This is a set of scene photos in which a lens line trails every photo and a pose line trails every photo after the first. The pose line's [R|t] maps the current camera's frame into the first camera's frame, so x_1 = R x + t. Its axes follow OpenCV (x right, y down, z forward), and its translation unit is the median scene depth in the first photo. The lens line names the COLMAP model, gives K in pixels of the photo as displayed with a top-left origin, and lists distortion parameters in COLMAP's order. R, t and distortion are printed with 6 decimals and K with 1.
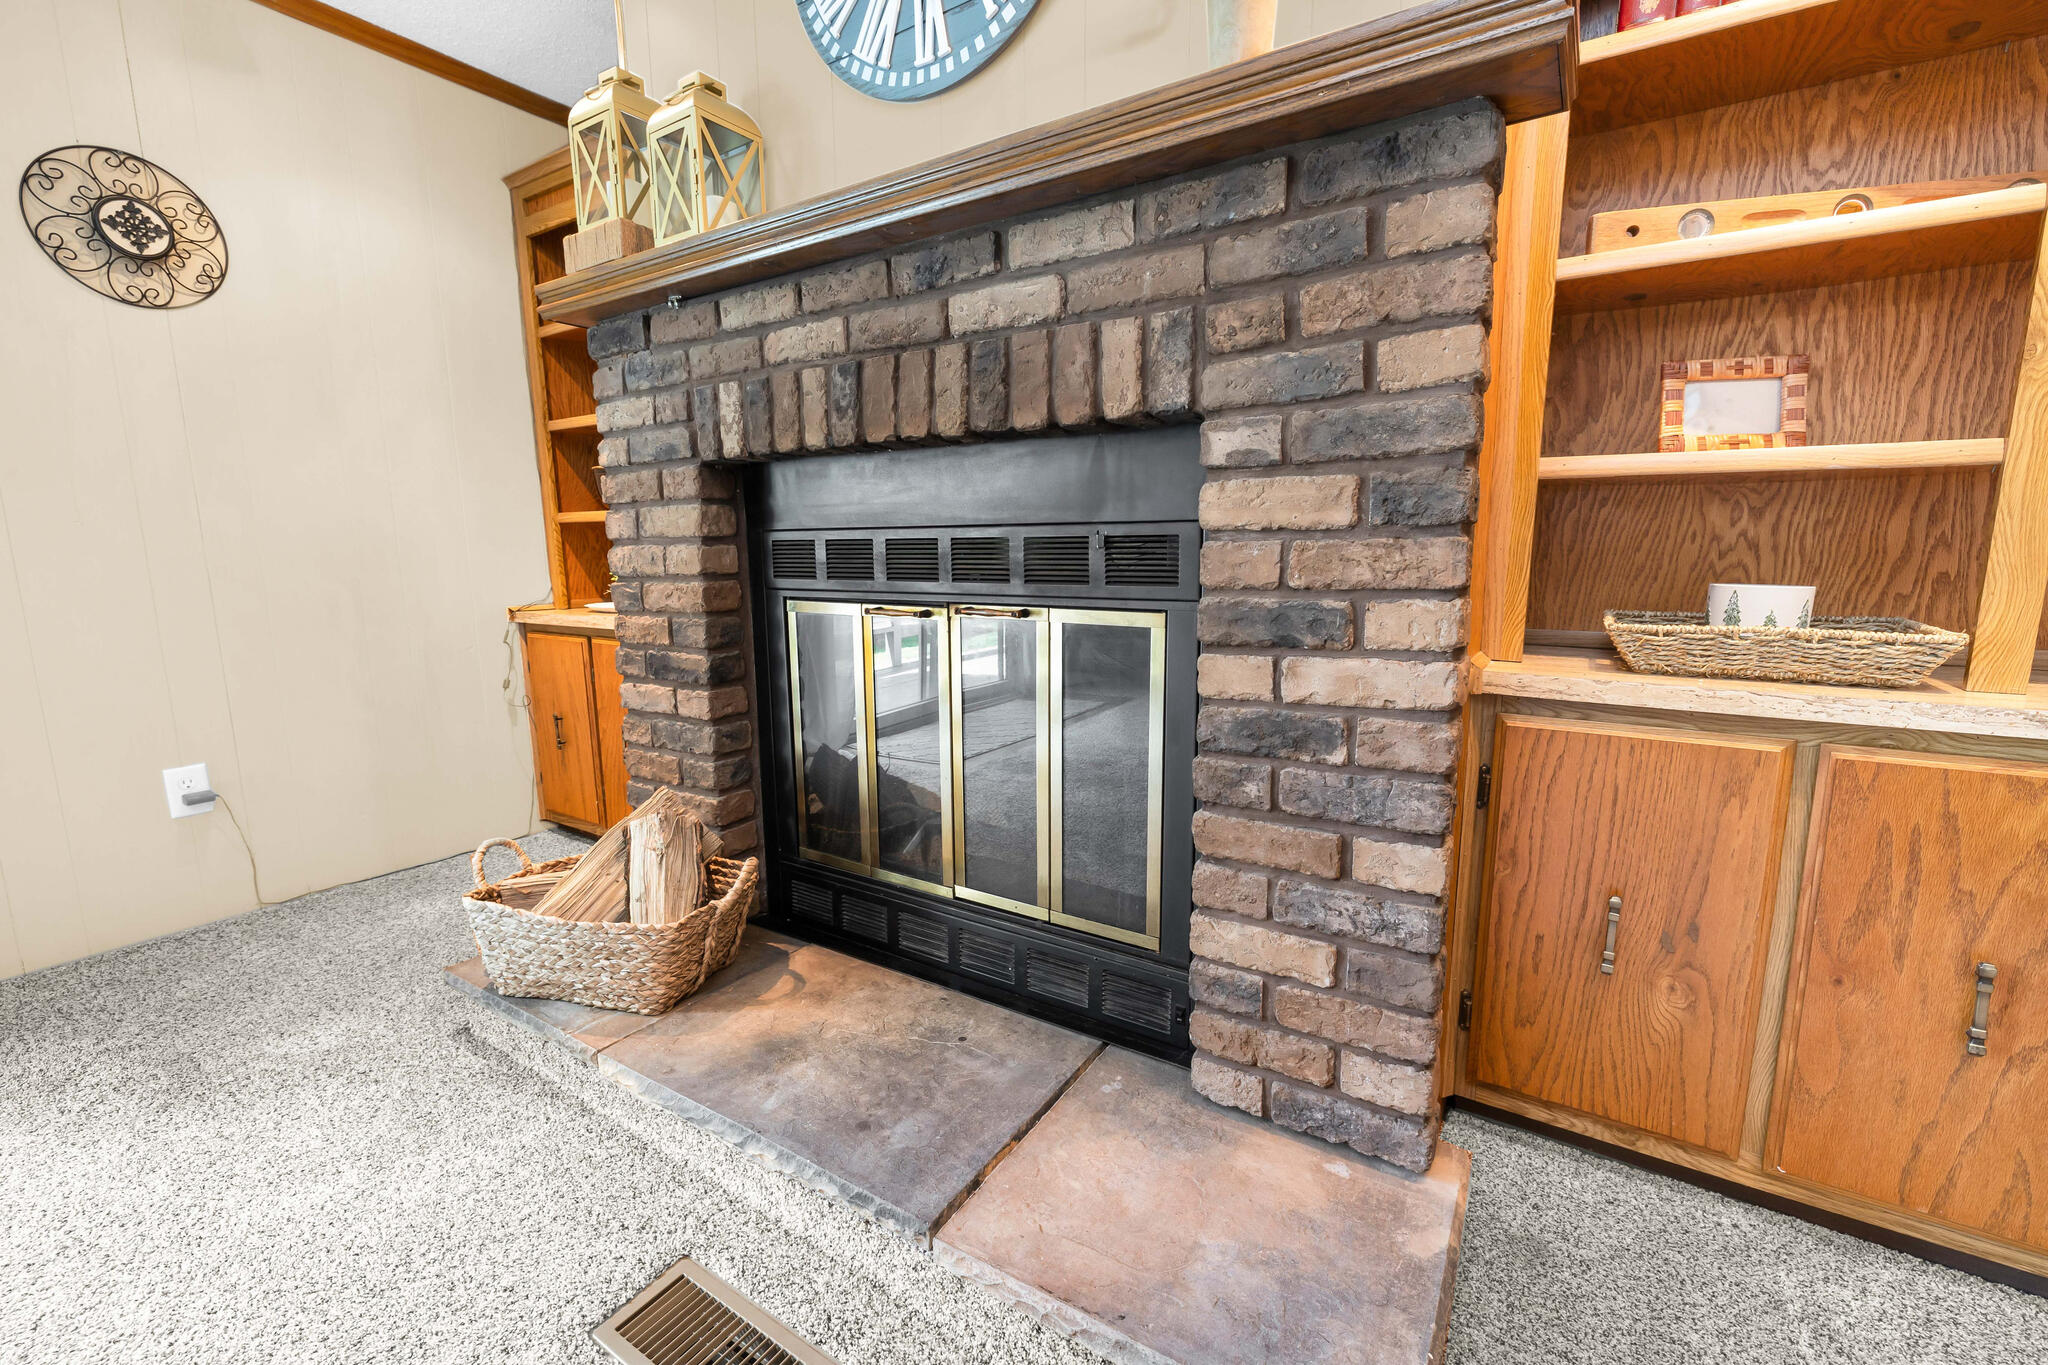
lens RADIAL K [[858.0, 0, 1028.6], [0, 858.0, 678.5], [0, 0, 1]] dist [0.000813, -0.000986]
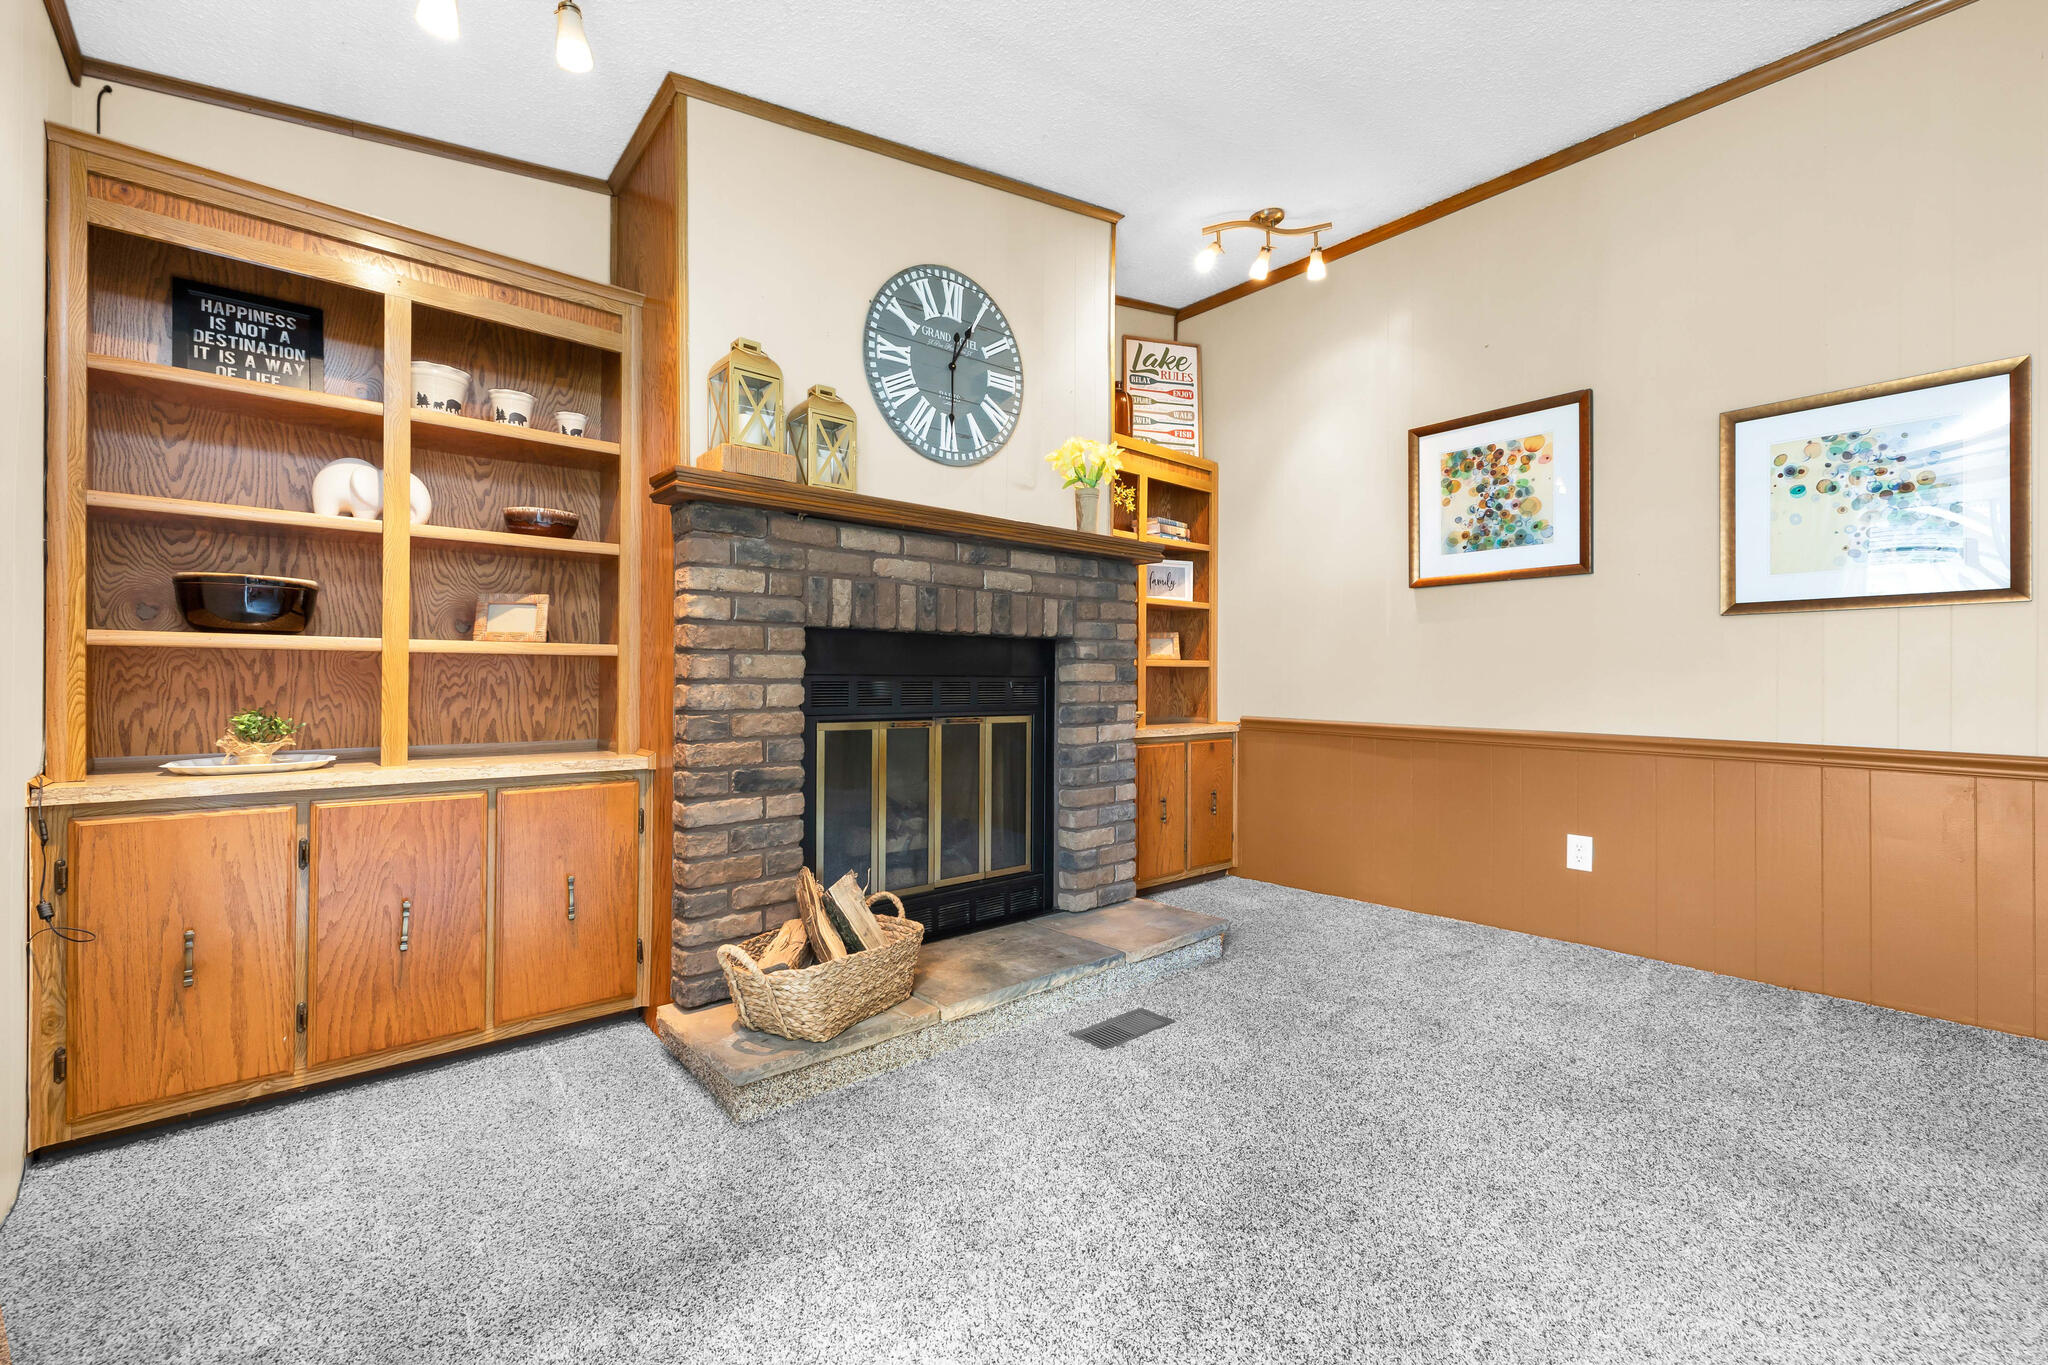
lens RADIAL K [[858.0, 0, 1028.9], [0, 858.0, 677.5], [0, 0, 1]] dist [0.000813, -0.000986]
pose [[0.274760, 0.014247, 0.961407, -2.185494], [0.141015, 0.988481, -0.054949, -0.053992], [-0.951116, 0.150671, 0.269586, 0.381618]]
